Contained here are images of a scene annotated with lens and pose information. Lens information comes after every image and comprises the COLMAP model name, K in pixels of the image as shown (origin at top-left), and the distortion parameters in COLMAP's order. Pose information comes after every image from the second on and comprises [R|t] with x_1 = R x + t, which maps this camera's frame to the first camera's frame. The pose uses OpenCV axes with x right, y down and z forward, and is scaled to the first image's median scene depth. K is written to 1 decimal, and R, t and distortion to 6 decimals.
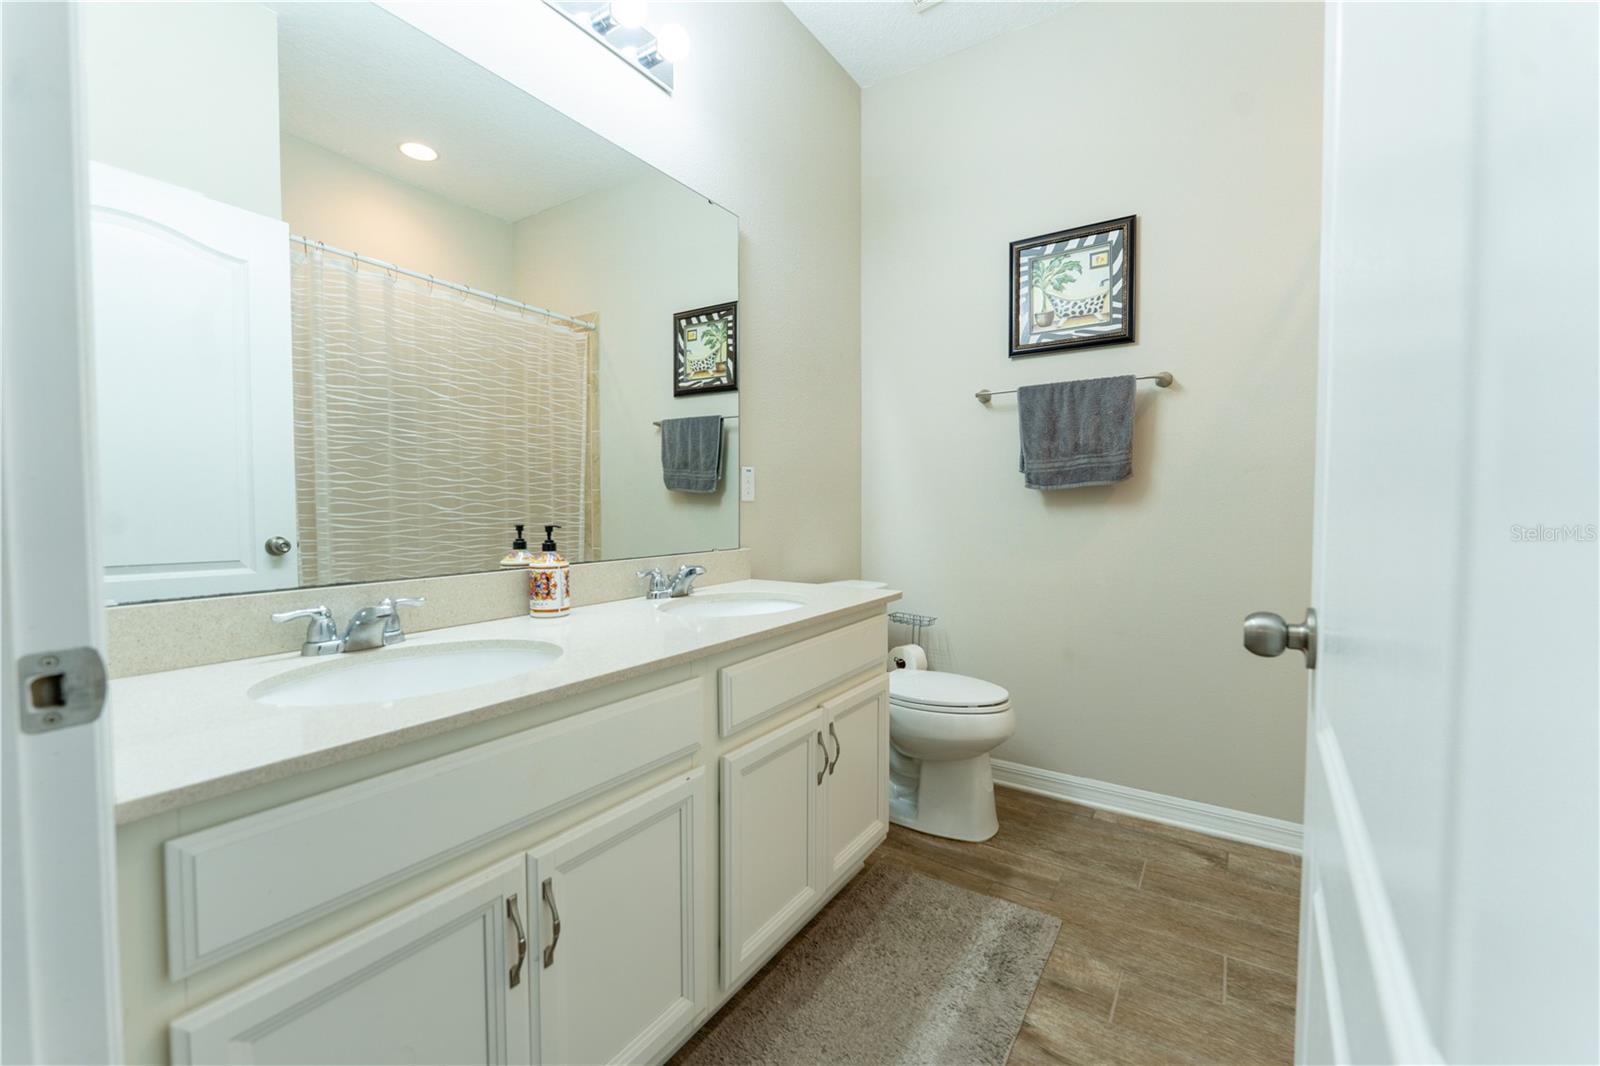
lens RADIAL K [[657.8, 0, 814.7], [0, 657.8, 528.1], [0, 0, 1]] dist [-0.001710, -0.000231]
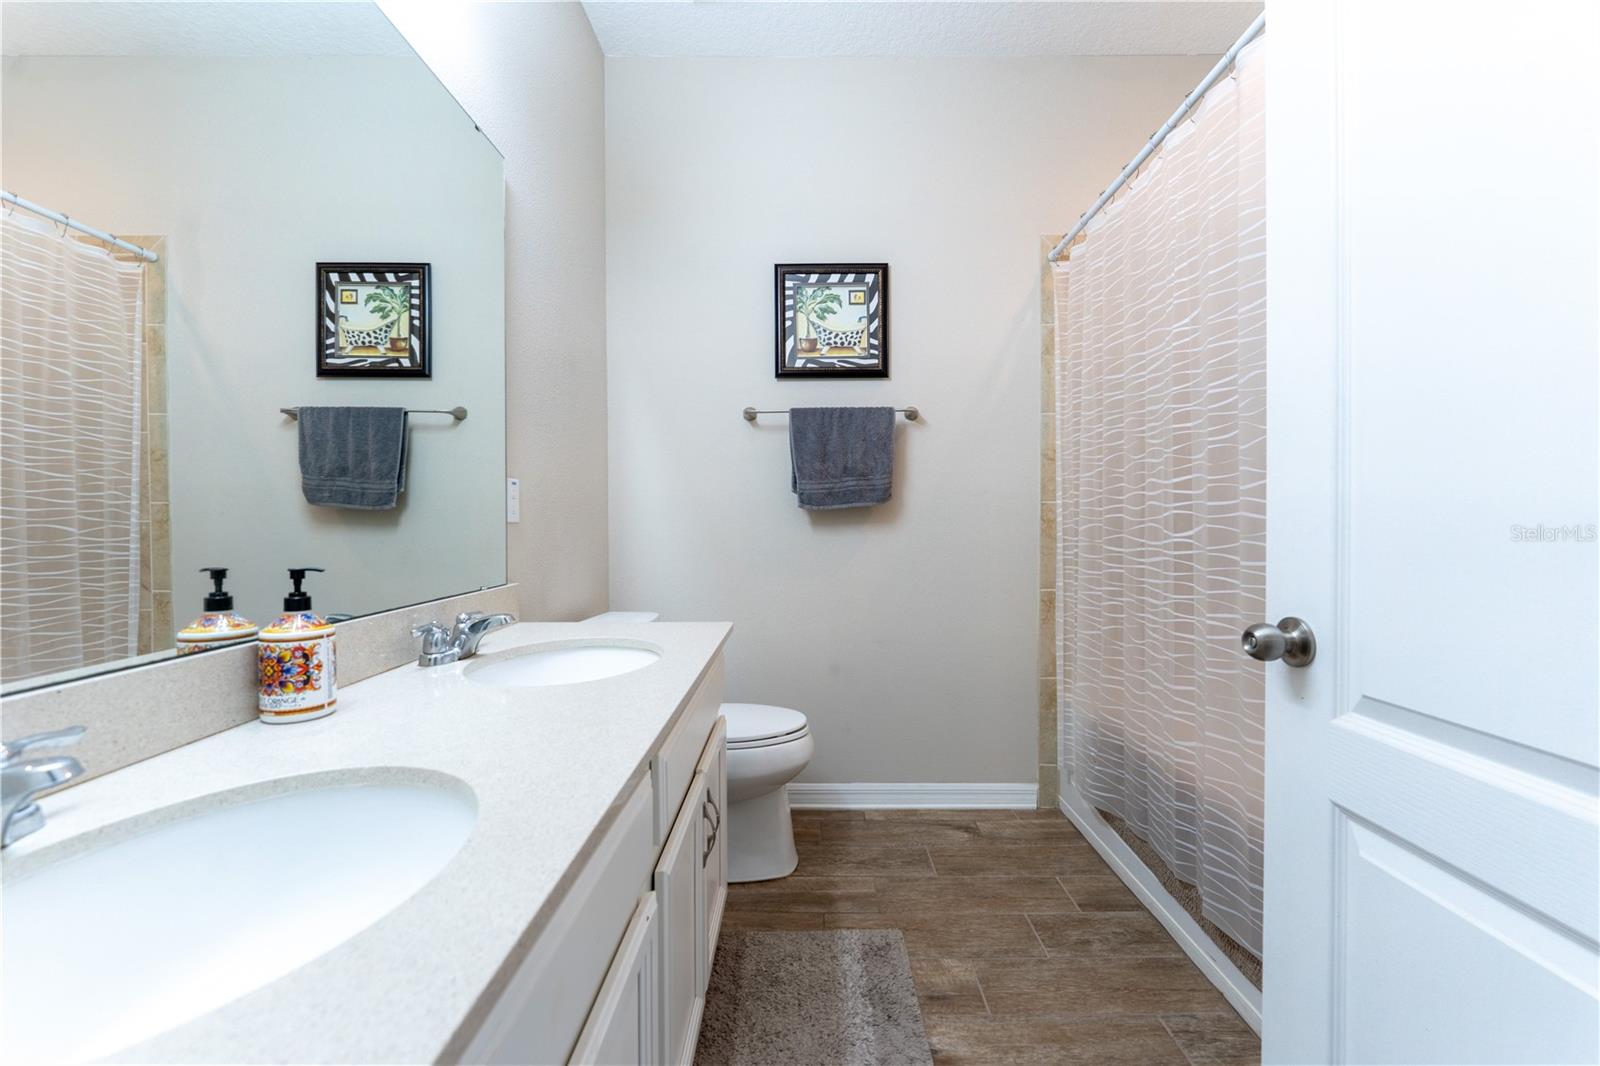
lens RADIAL K [[651.4, 0, 800.9], [0, 651.4, 526.7], [0, 0, 1]] dist [0.001644, -0.005730]
pose [[0.838113, -0.007343, 0.545447, -0.224473], [0.019982, 0.999652, -0.017247, -0.014822], [-0.545130, 0.025354, 0.837968, 0.158086]]
